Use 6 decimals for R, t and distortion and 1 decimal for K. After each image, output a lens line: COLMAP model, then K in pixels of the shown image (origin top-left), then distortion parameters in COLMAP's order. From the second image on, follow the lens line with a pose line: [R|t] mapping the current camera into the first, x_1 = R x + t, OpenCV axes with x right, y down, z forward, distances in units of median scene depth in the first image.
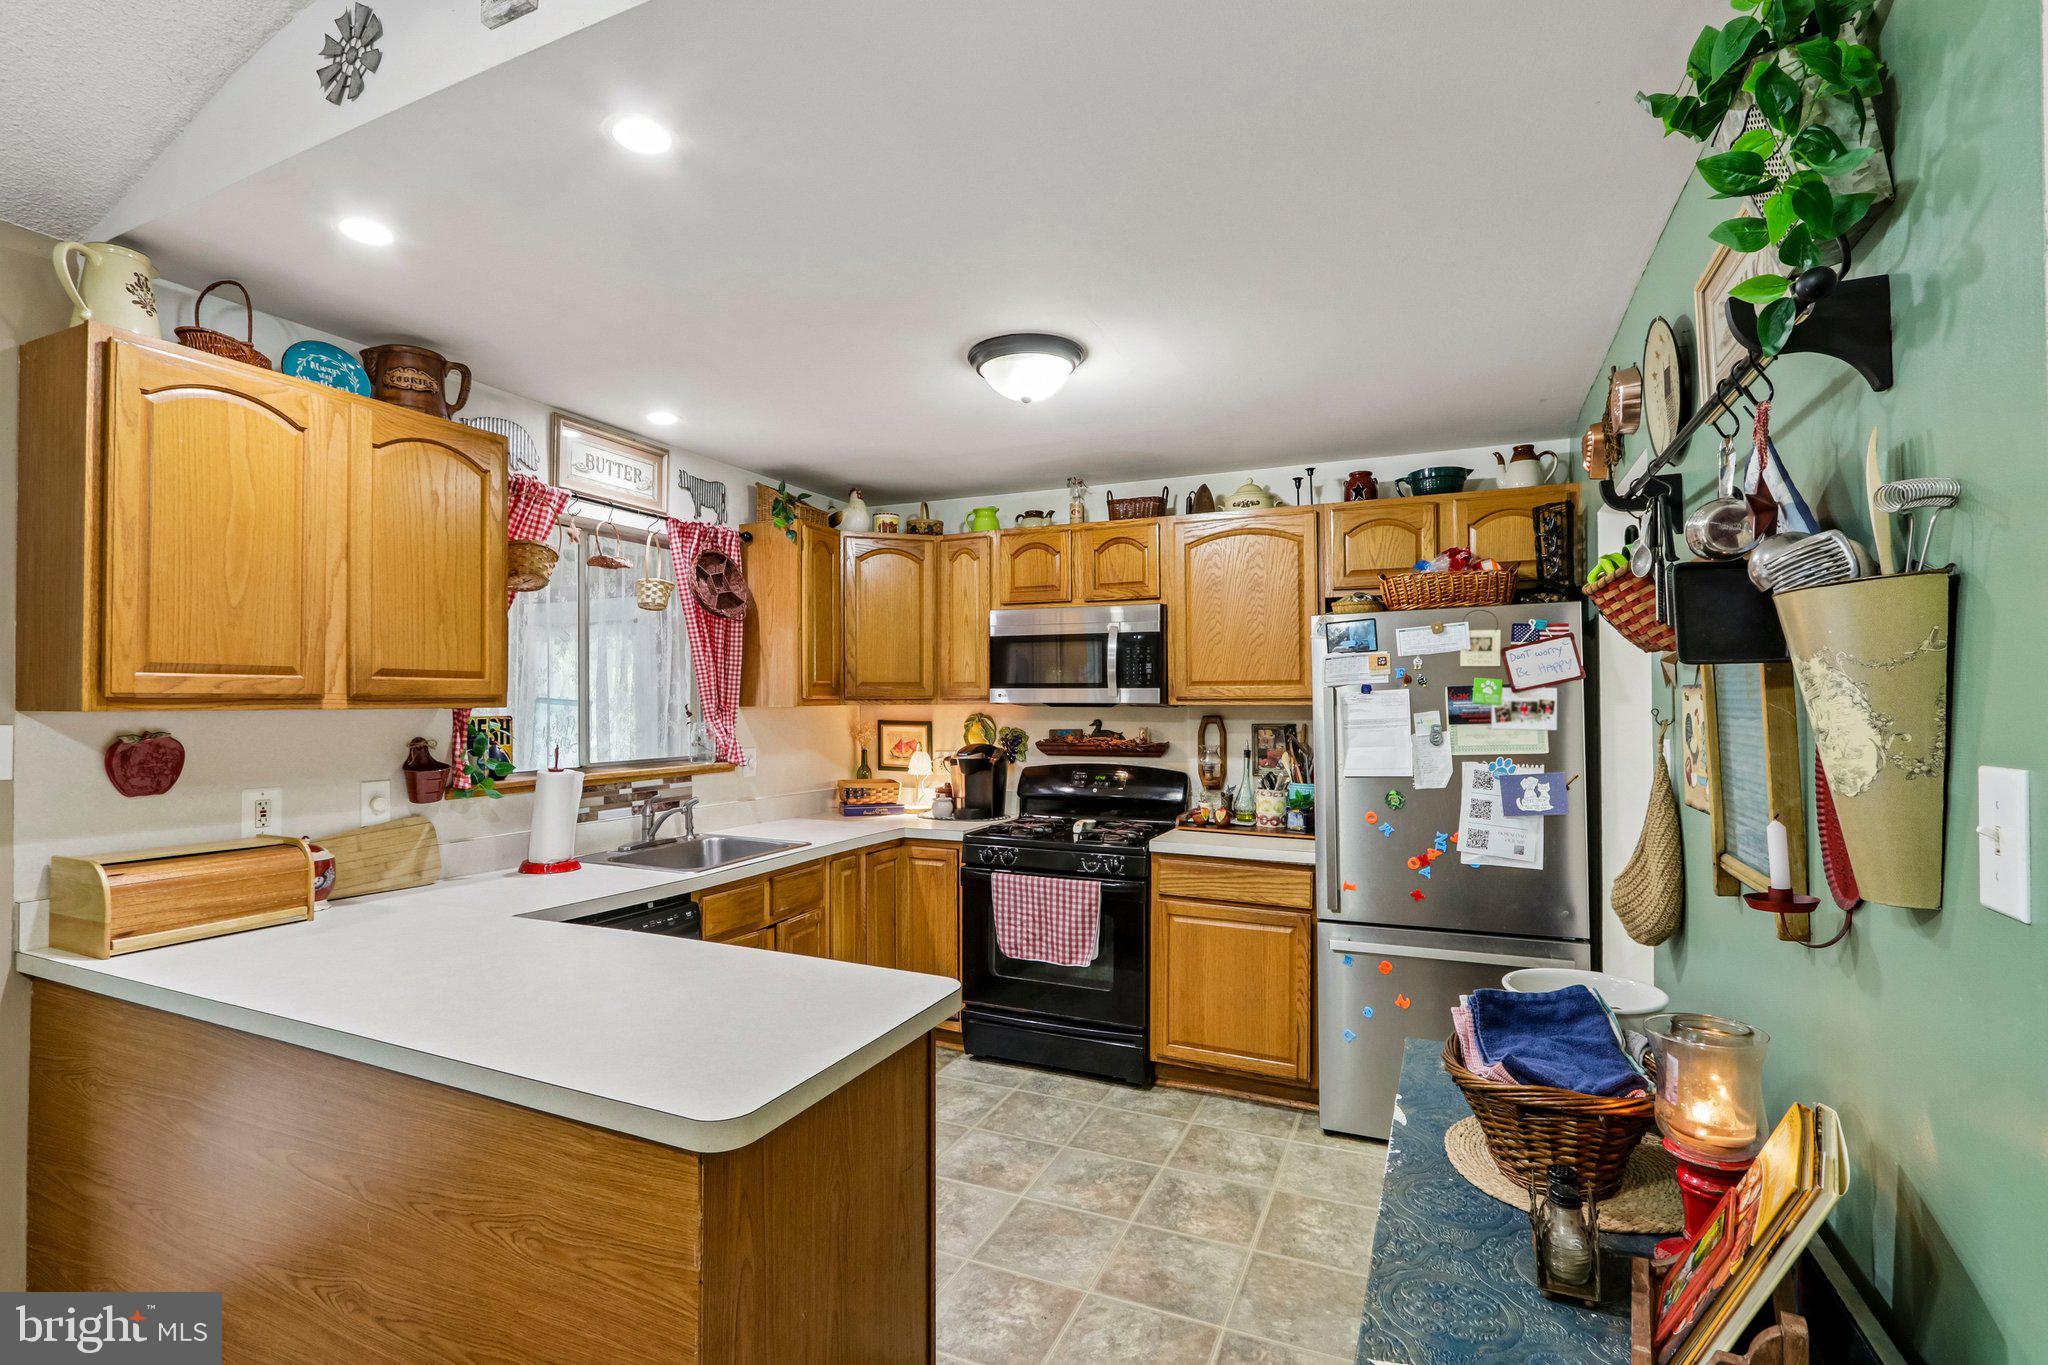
lens RADIAL K [[941.9, 0, 1016.3], [0, 941.9, 685.0], [0, 0, 1]] dist [-0.017956, 0.002837]
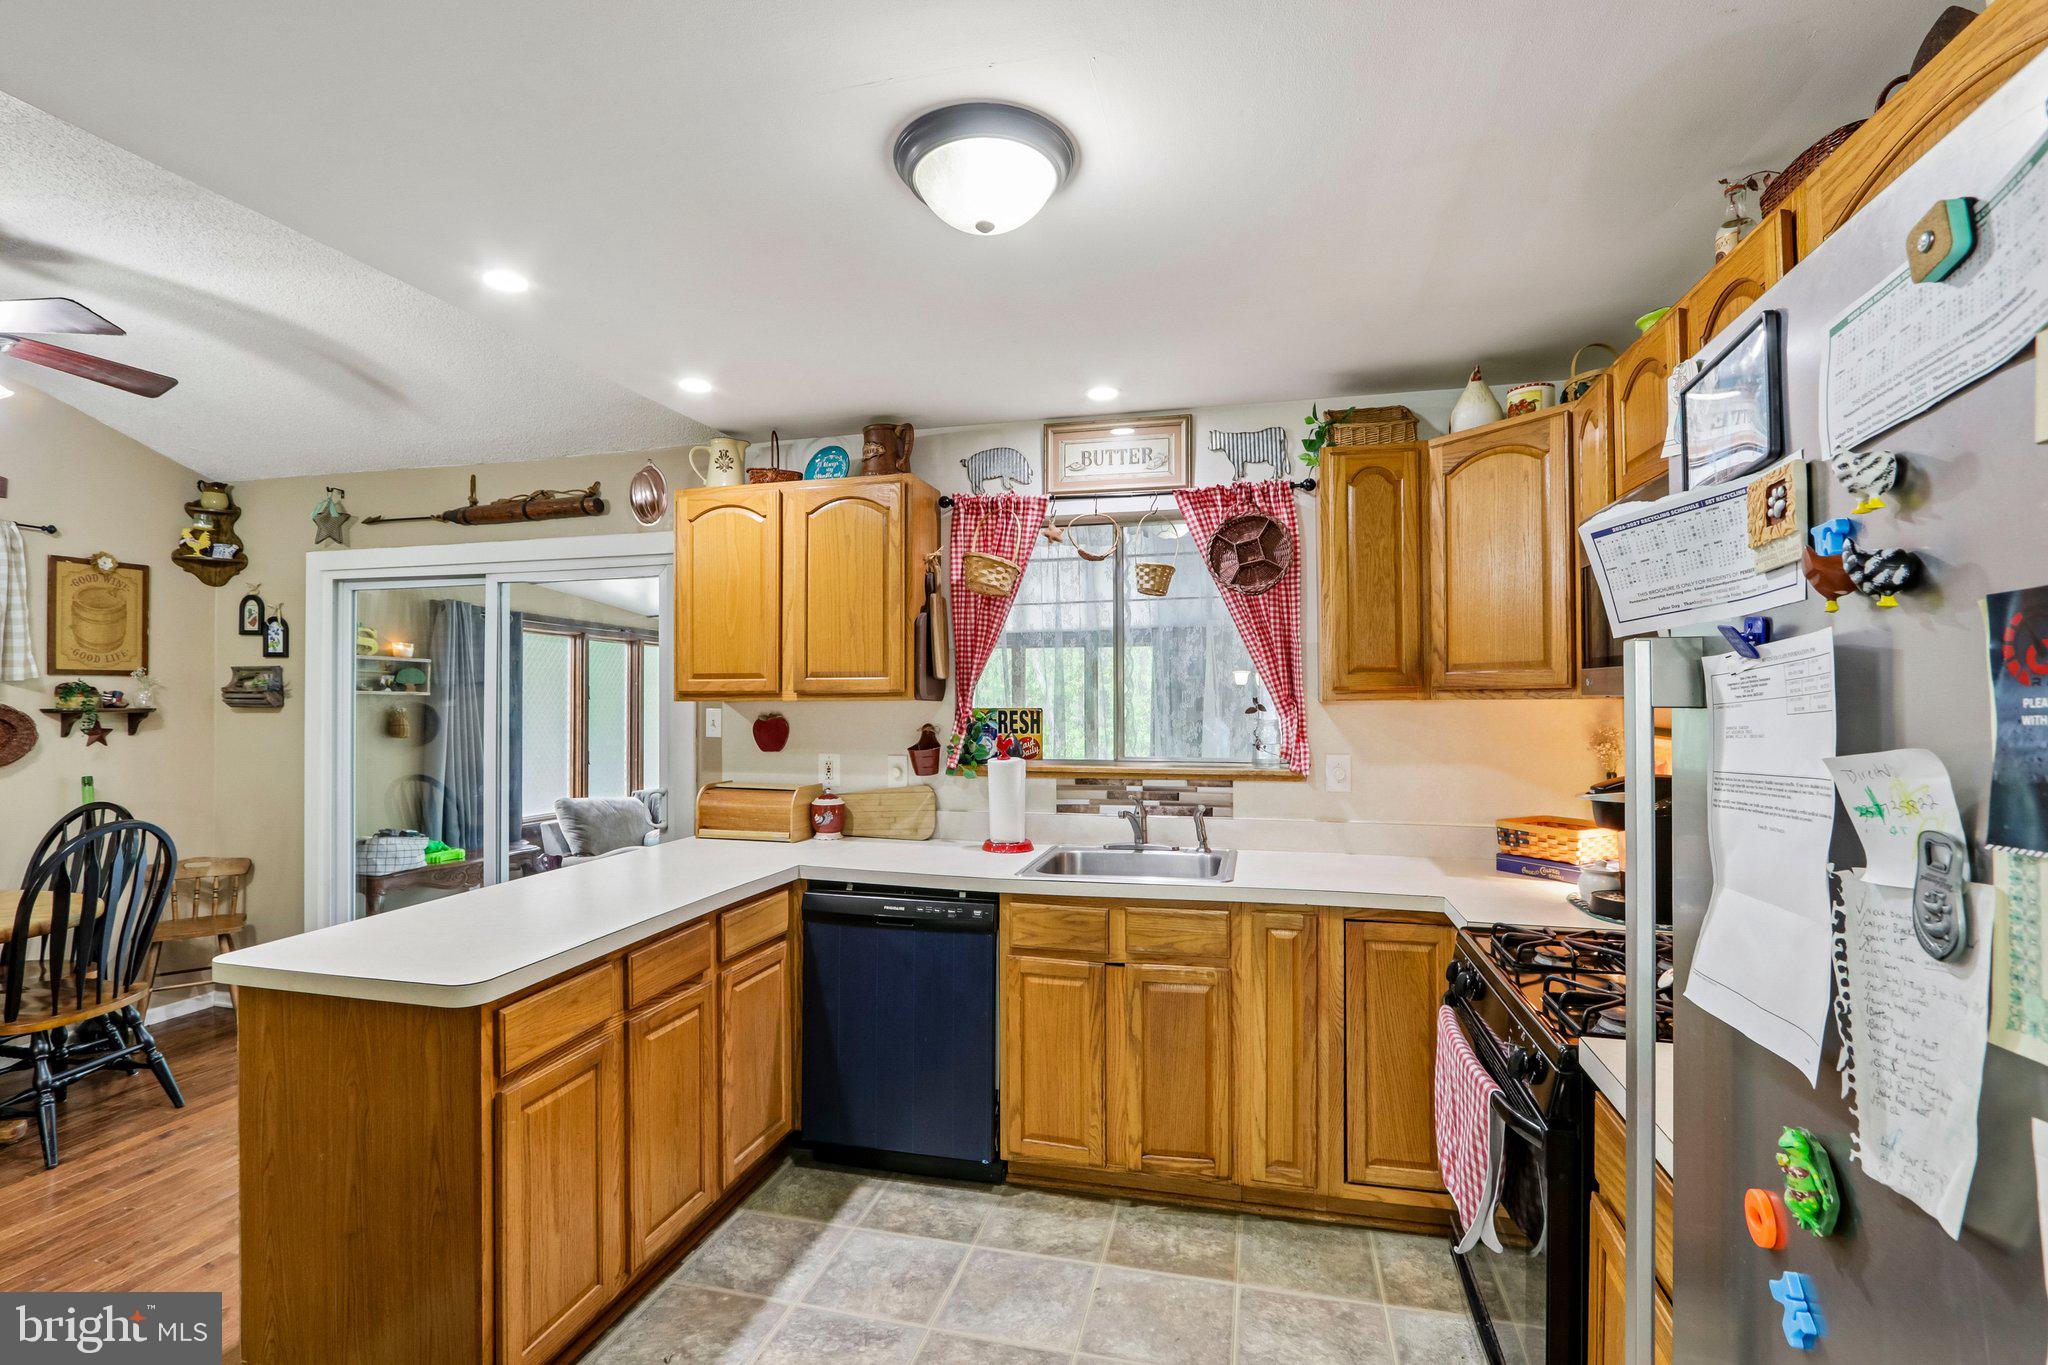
lens RADIAL K [[941.9, 0, 1016.8], [0, 941.9, 688.5], [0, 0, 1]] dist [-0.017956, 0.002837]
pose [[0.175021, -0.010071, -0.984513, 0.556995], [0.019085, 0.999795, -0.006835, 0.016790], [0.984380, -0.017593, 0.175178, 0.781266]]
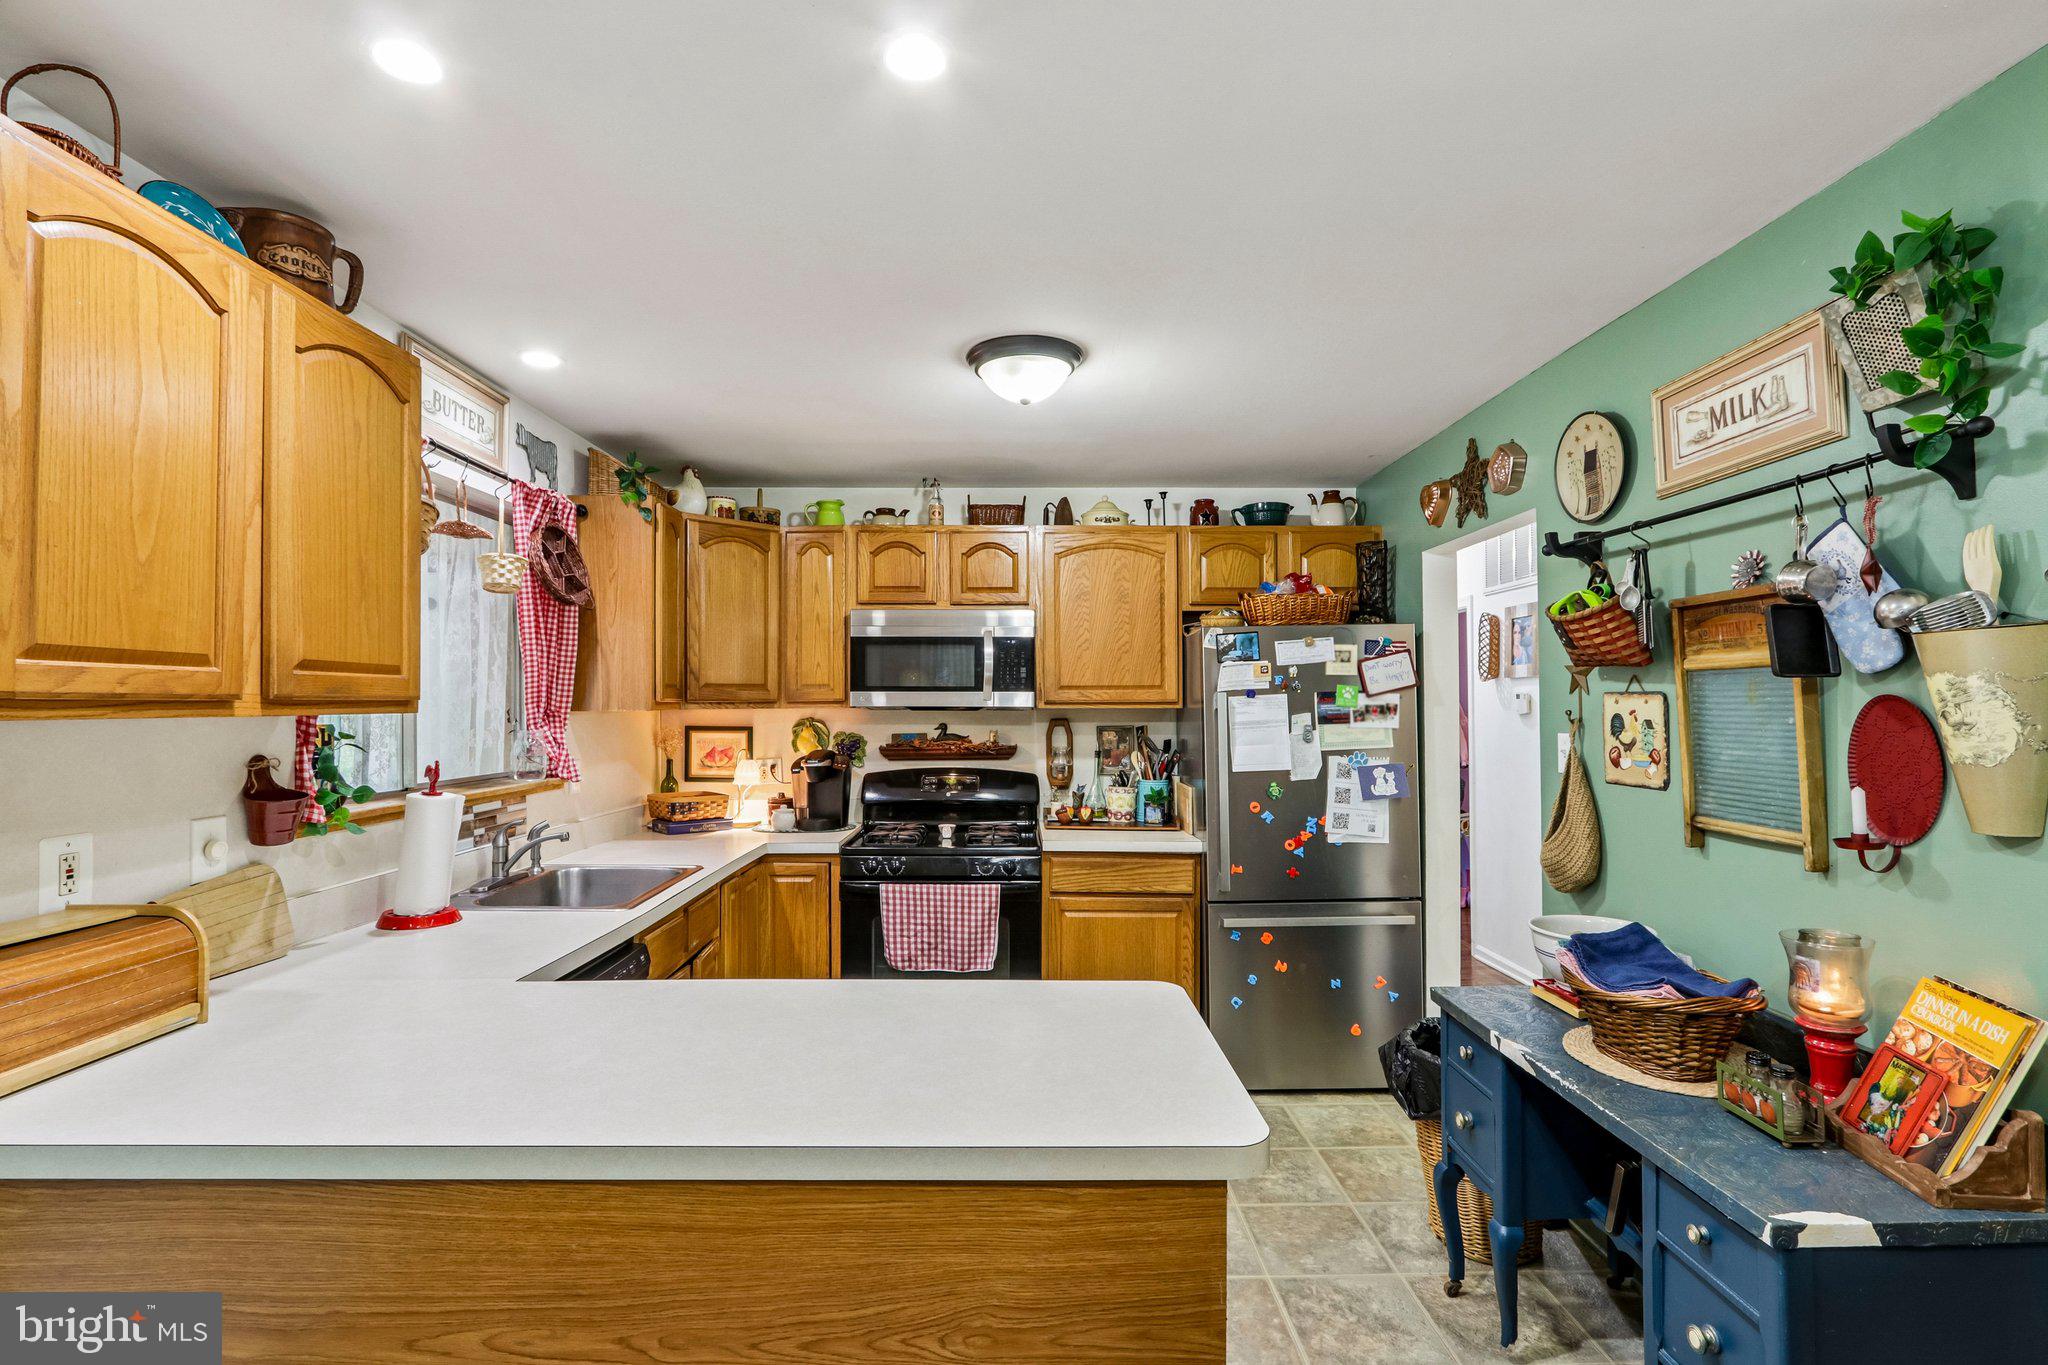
lens RADIAL K [[941.9, 0, 1016.3], [0, 941.9, 685.7], [0, 0, 1]] dist [-0.017956, 0.002837]
pose [[0.908277, 0.008174, 0.418289, -0.356255], [-0.006847, 0.999966, -0.004673, 0.001676], [-0.418313, 0.001380, 0.908302, 0.087804]]
